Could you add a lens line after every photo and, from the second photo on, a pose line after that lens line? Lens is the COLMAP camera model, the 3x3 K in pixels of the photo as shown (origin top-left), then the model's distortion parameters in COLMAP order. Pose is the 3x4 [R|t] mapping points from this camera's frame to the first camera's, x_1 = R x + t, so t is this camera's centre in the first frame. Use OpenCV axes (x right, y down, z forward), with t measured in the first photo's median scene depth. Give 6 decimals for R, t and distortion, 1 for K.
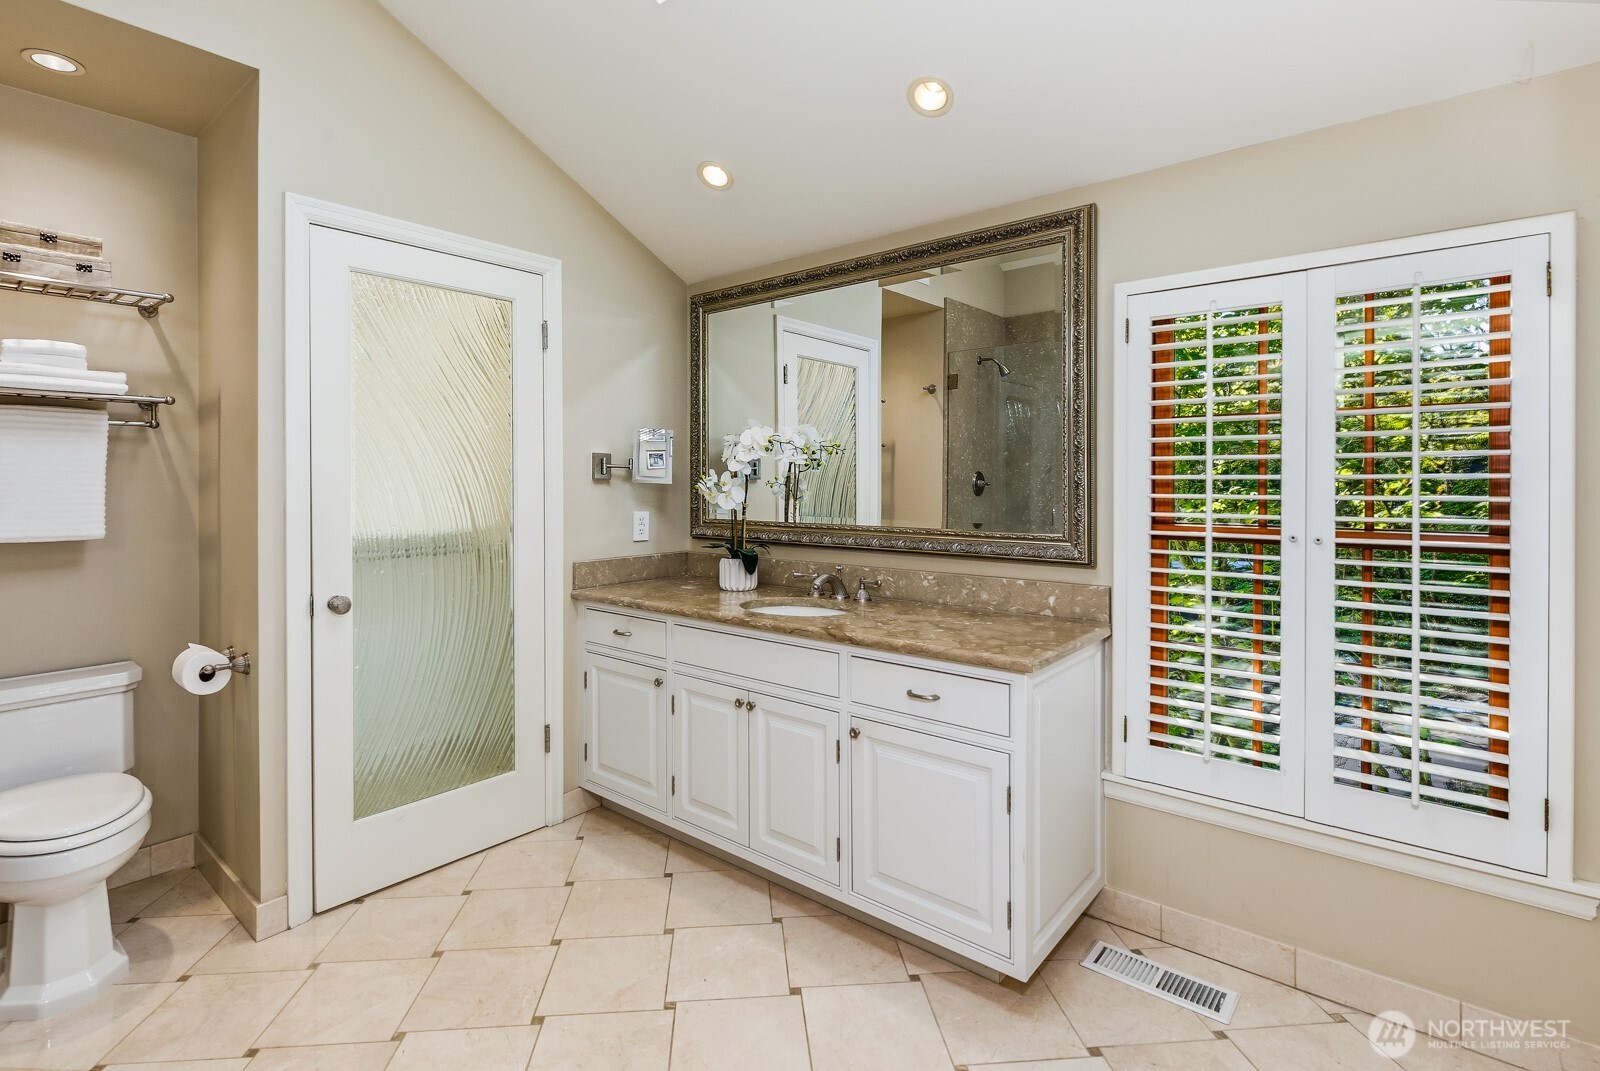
lens RADIAL K [[762.4, 0, 796.5], [0, 762.4, 470.1], [0, 0, 1]] dist [-0.001180, -0.000333]
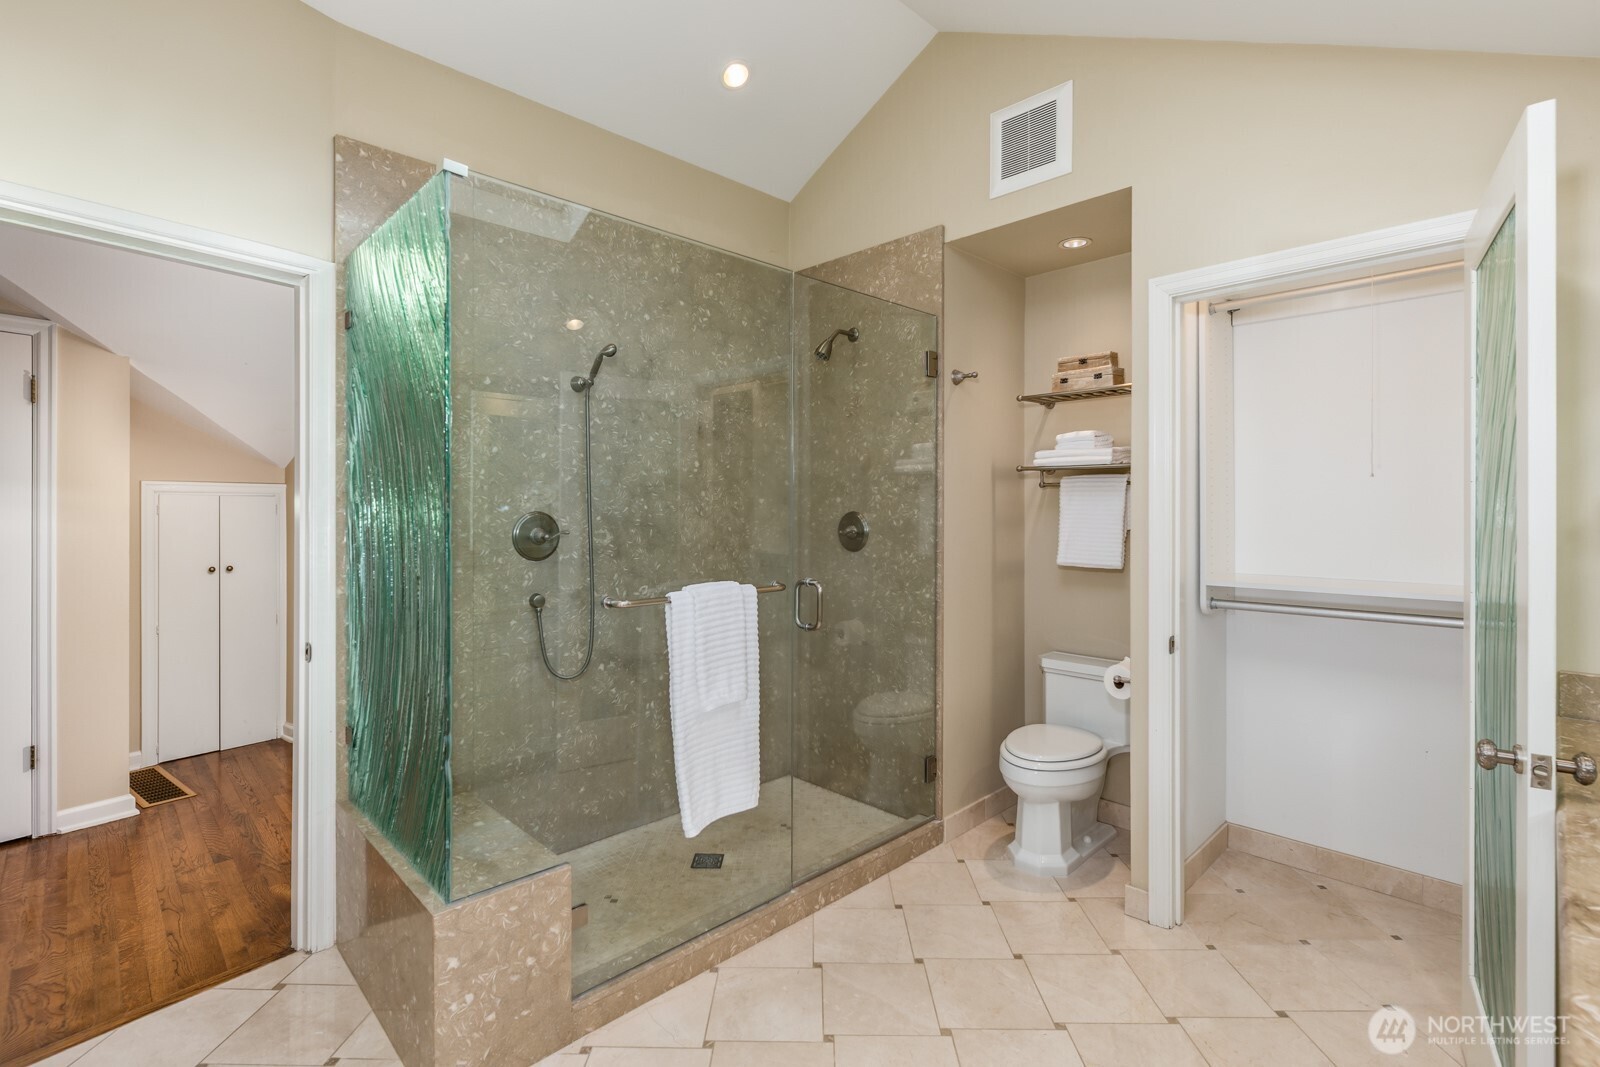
lens RADIAL K [[748.6, 0, 799.6], [0, 748.6, 515.0], [0, 0, 1]] dist [0.013951, 0.000100]
pose [[-0.091856, 0.003021, -0.995768, 0.509890], [0.006121, 0.999978, 0.002469, -0.015673], [0.995754, -0.005868, -0.091872, 0.590262]]
